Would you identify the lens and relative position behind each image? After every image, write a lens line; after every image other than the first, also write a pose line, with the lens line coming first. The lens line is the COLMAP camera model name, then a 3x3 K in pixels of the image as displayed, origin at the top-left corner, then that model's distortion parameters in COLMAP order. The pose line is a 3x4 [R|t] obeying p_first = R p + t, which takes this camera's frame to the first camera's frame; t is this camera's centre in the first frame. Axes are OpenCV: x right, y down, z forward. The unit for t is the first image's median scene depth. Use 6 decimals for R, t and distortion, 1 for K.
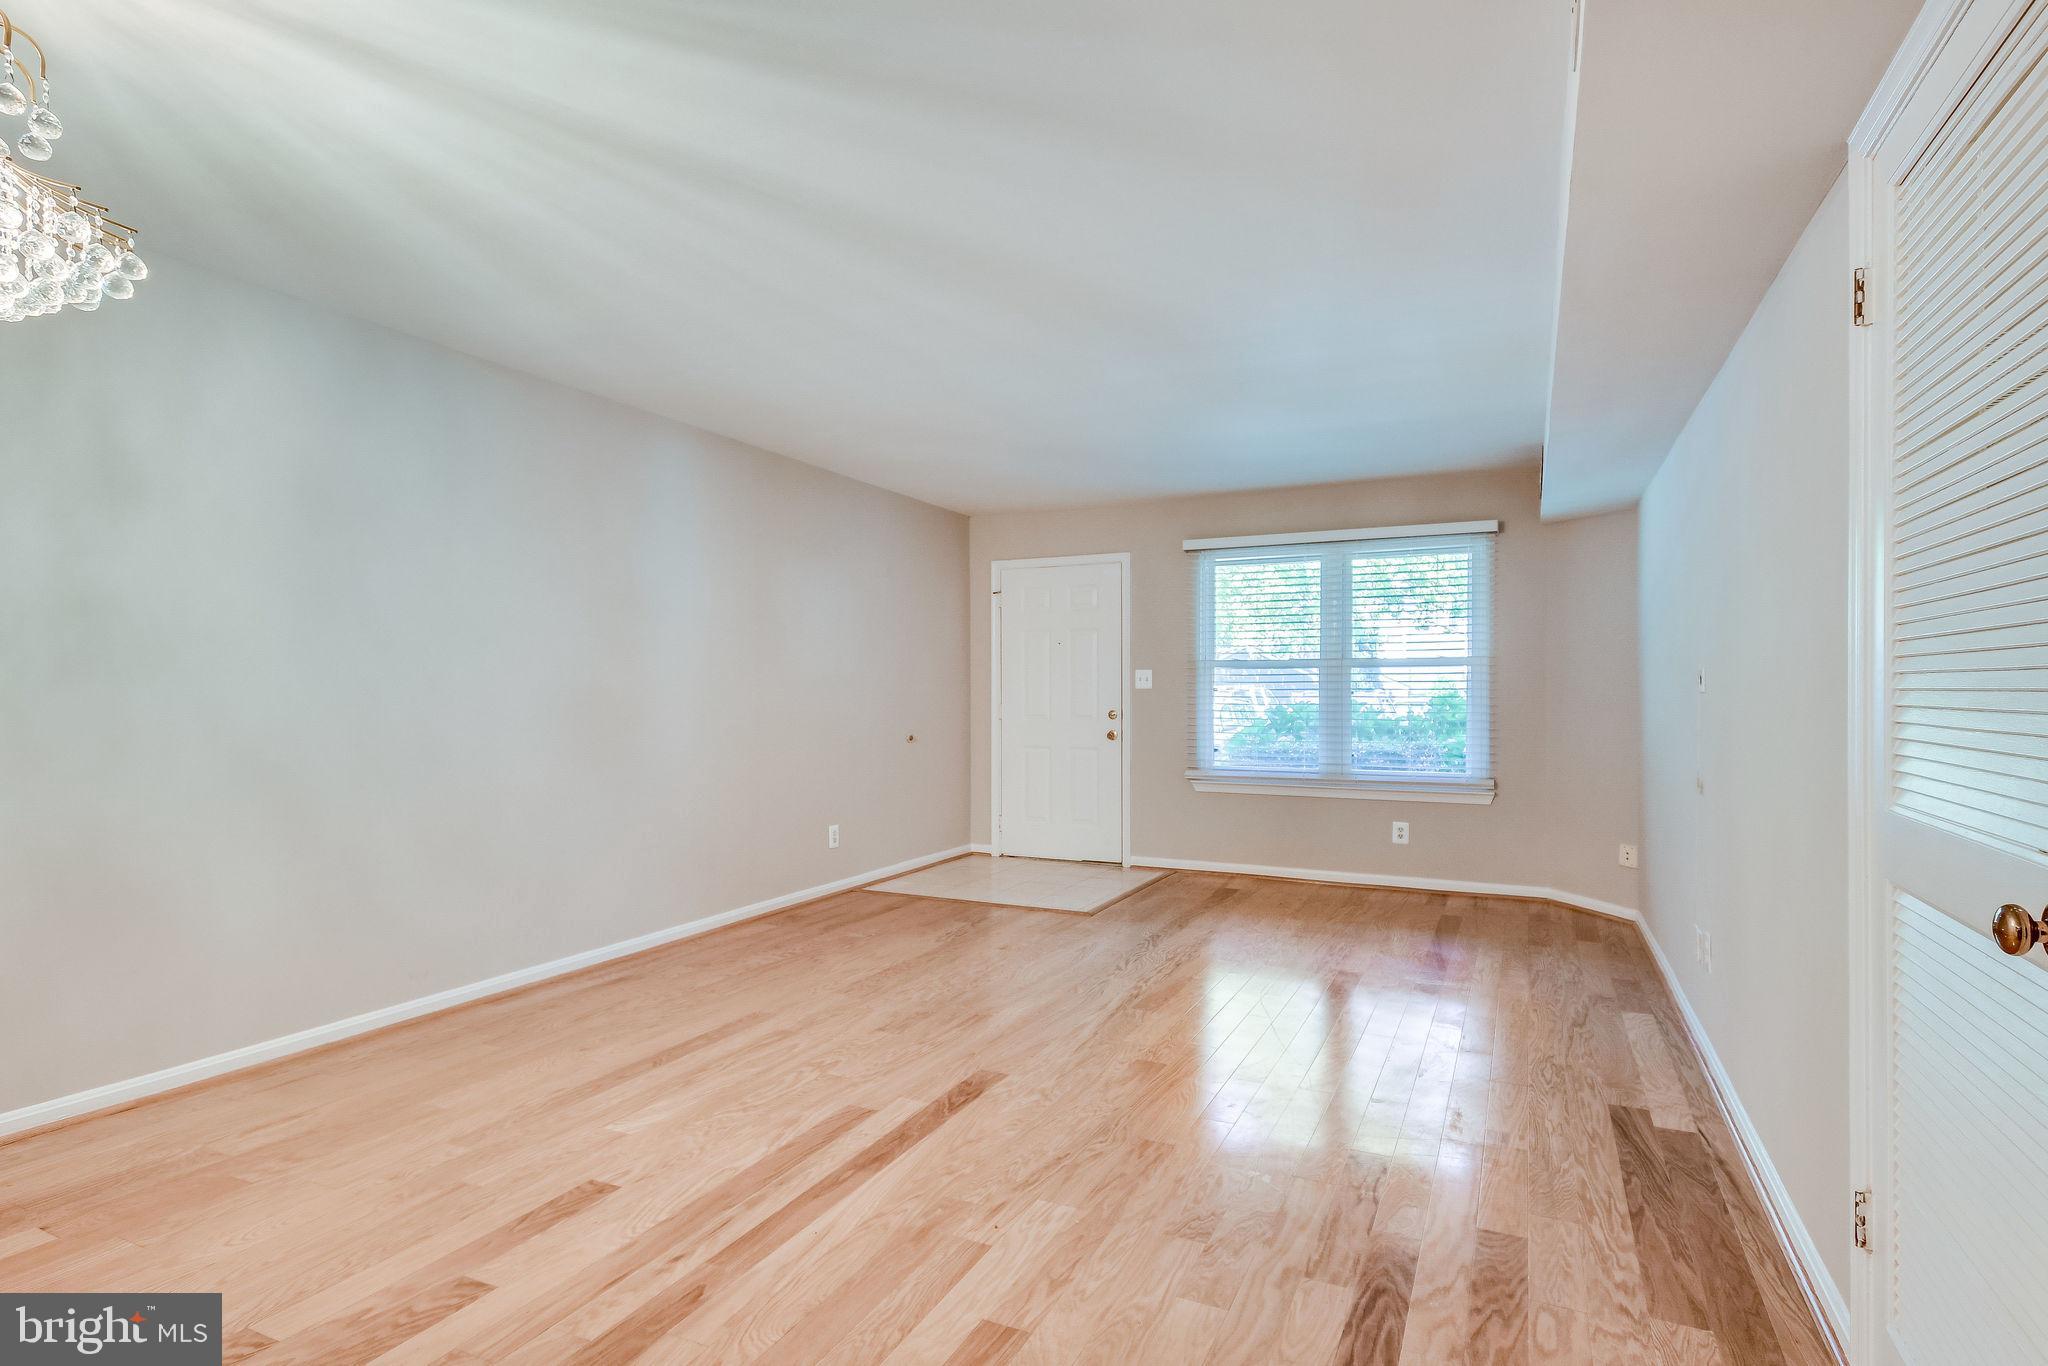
lens RADIAL K [[1047.4, 0, 1034.9], [0, 1047.4, 691.4], [0, 0, 1]] dist [0.052852, -0.027297]
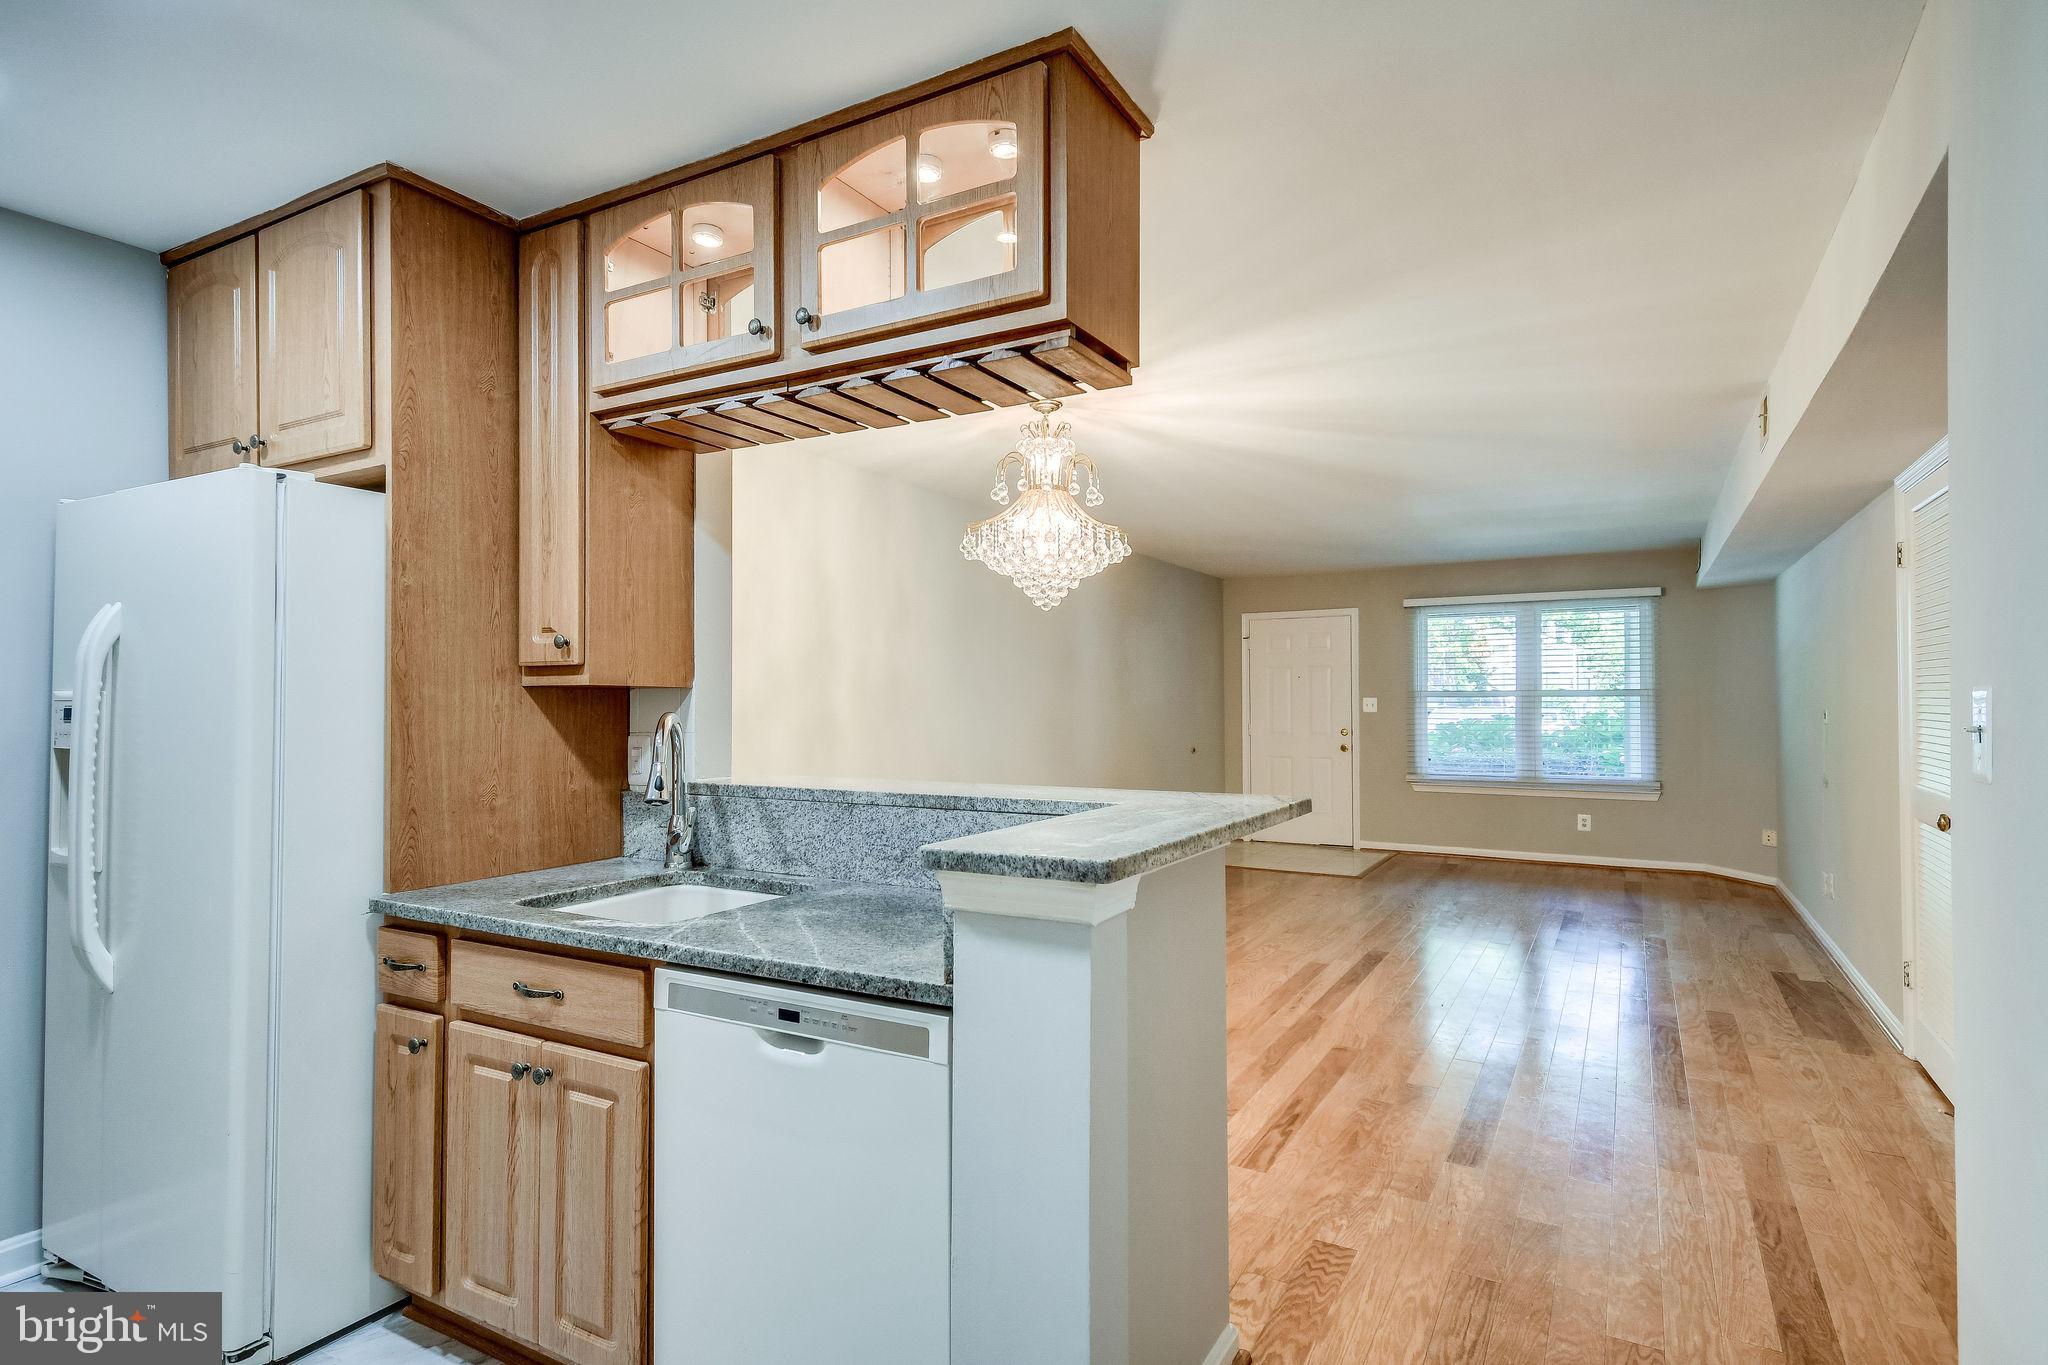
lens RADIAL K [[1047.4, 0, 1034.9], [0, 1047.4, 690.9], [0, 0, 1]] dist [0.052852, -0.027297]
pose [[0.997147, -0.004619, -0.075337, -0.251678], [0.003935, 0.999950, -0.009223, -0.022273], [0.075376, 0.008900, 0.997115, -0.396858]]
